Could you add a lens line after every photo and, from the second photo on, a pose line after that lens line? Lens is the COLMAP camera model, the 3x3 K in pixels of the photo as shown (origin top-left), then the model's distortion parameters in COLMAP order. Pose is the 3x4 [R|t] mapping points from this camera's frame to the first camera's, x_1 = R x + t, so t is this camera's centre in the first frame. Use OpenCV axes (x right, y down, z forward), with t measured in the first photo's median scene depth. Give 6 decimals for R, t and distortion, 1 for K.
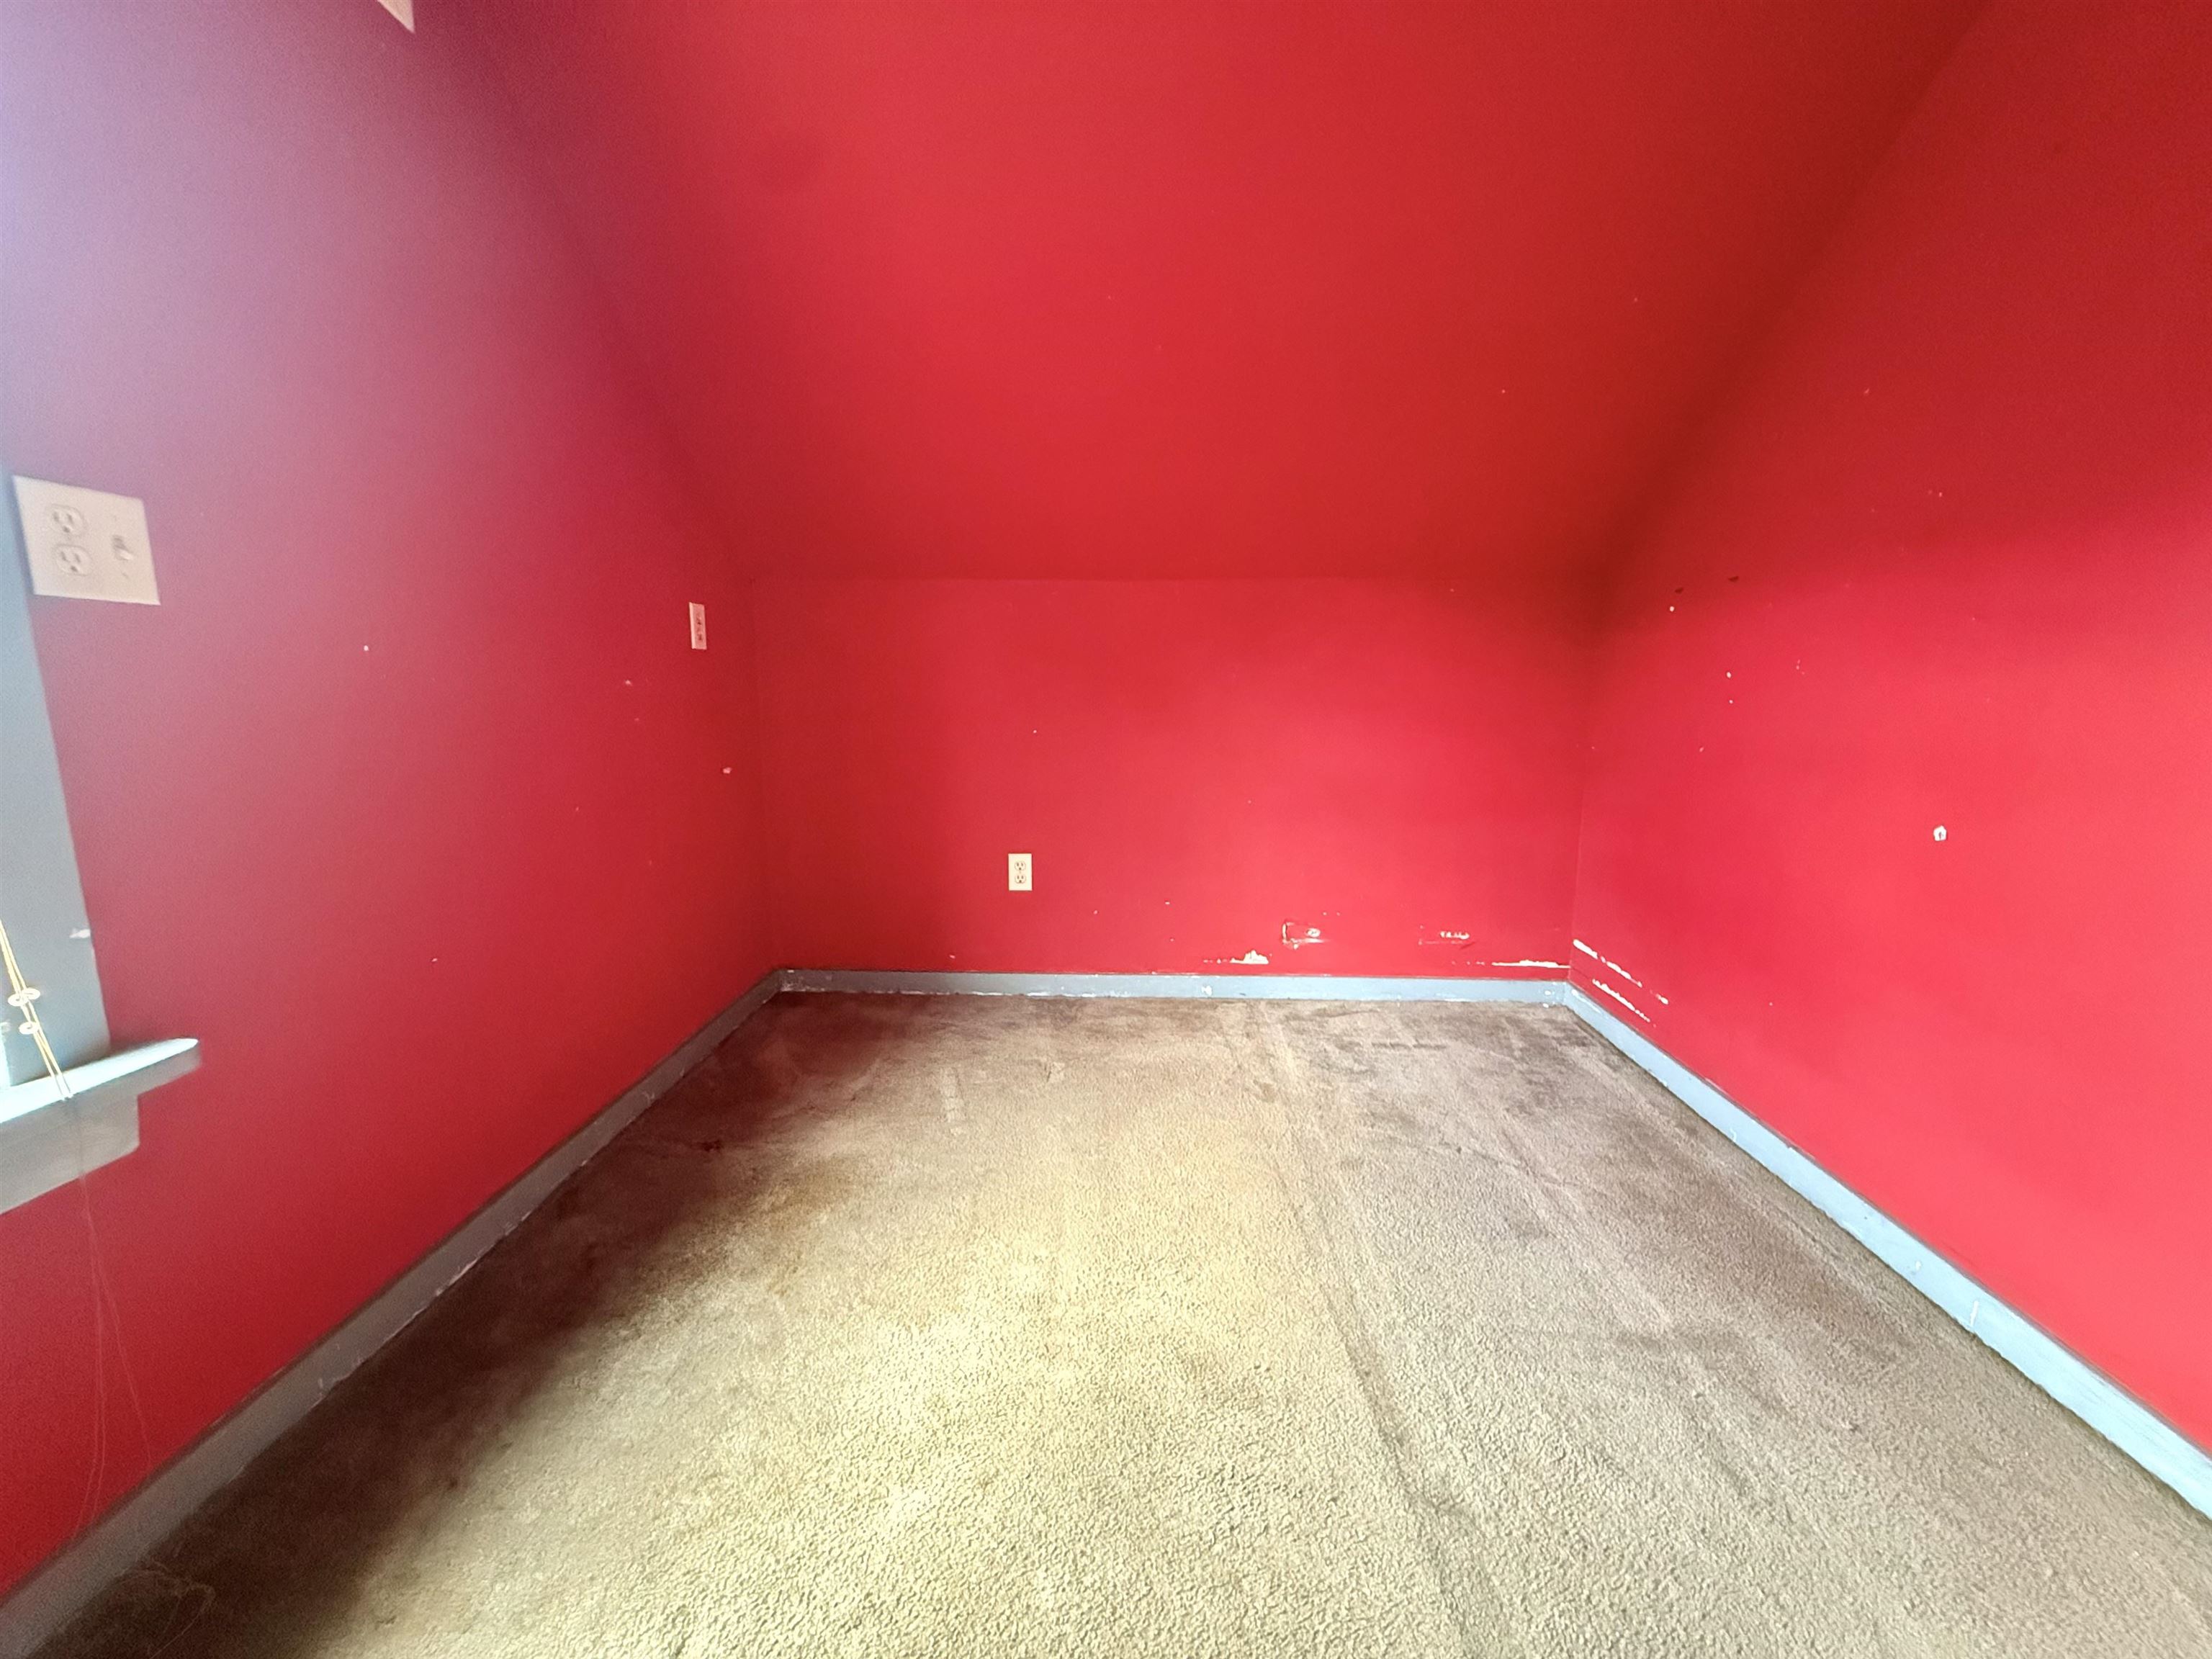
lens RADIAL K [[881.3, 0, 1105.8], [0, 881.3, 830.7], [0, 0, 1]] dist [-0.000851, 0.000090]
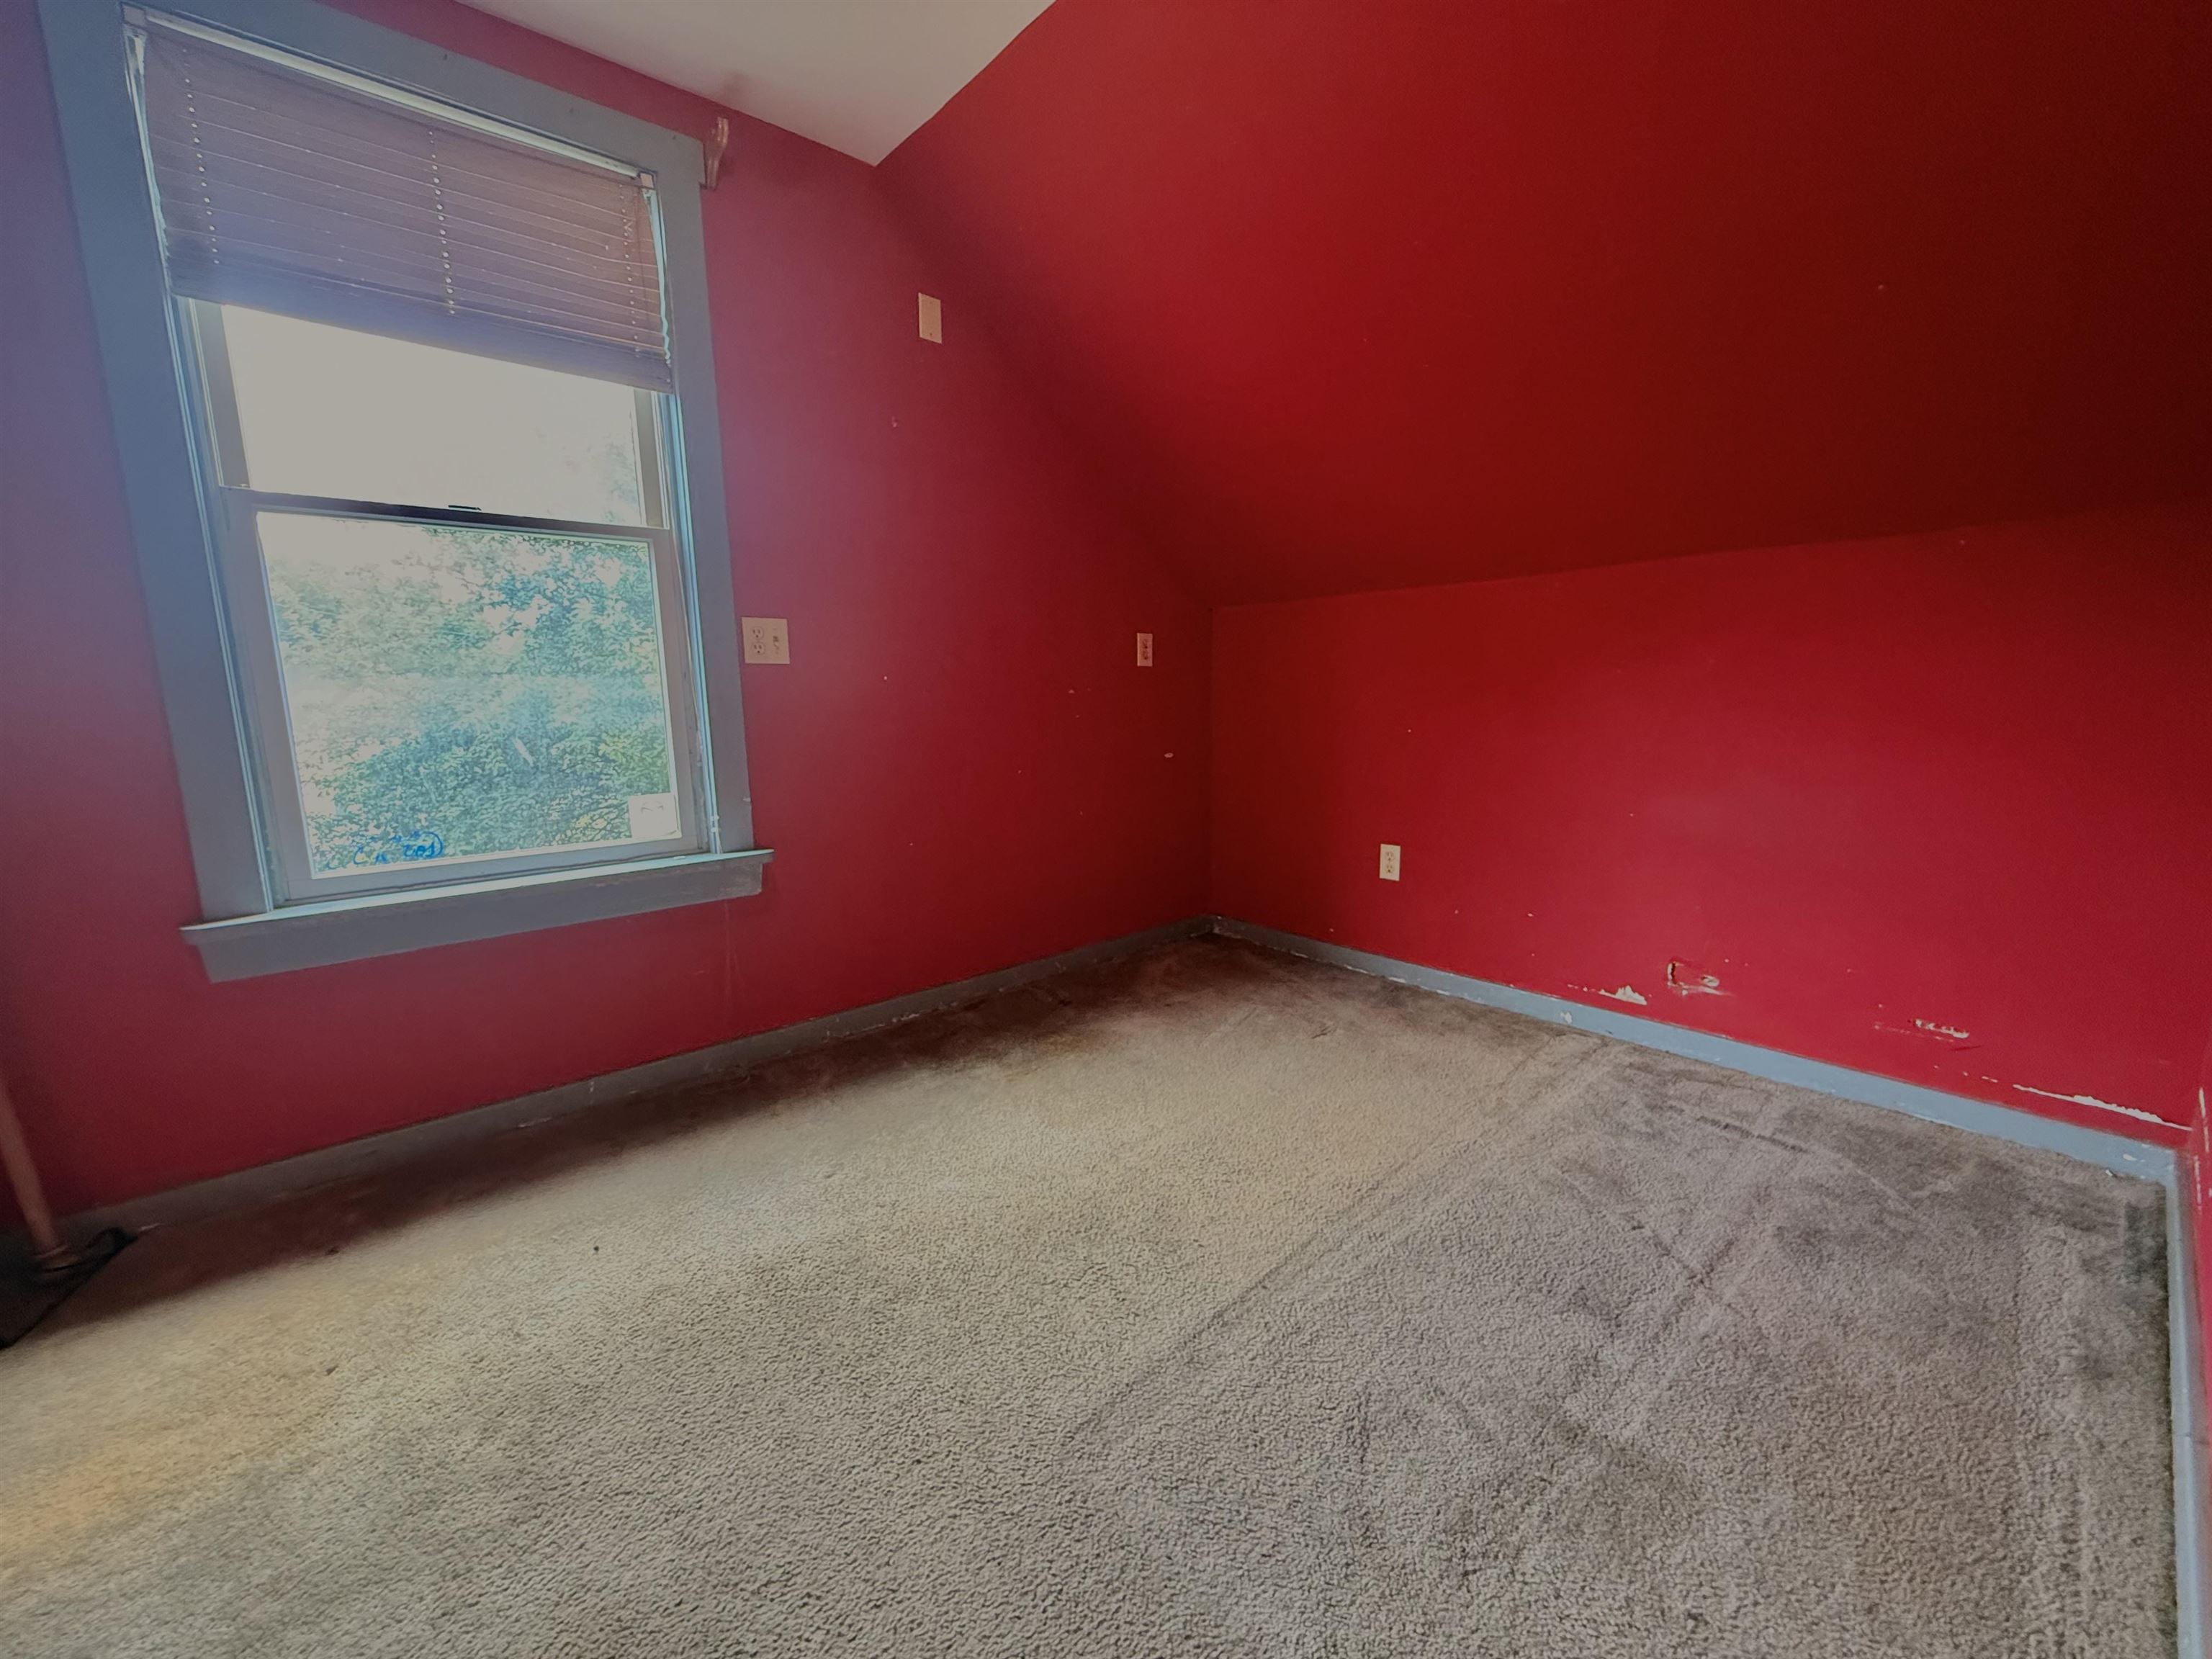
lens RADIAL K [[881.3, 0, 1103.5], [0, 881.3, 829.9], [0, 0, 1]] dist [-0.000851, 0.000090]
pose [[0.673250, 0.101092, -0.732472, 0.485472], [-0.102341, 0.993815, 0.043094, -0.002425], [0.732298, 0.045949, 0.679432, 0.019571]]
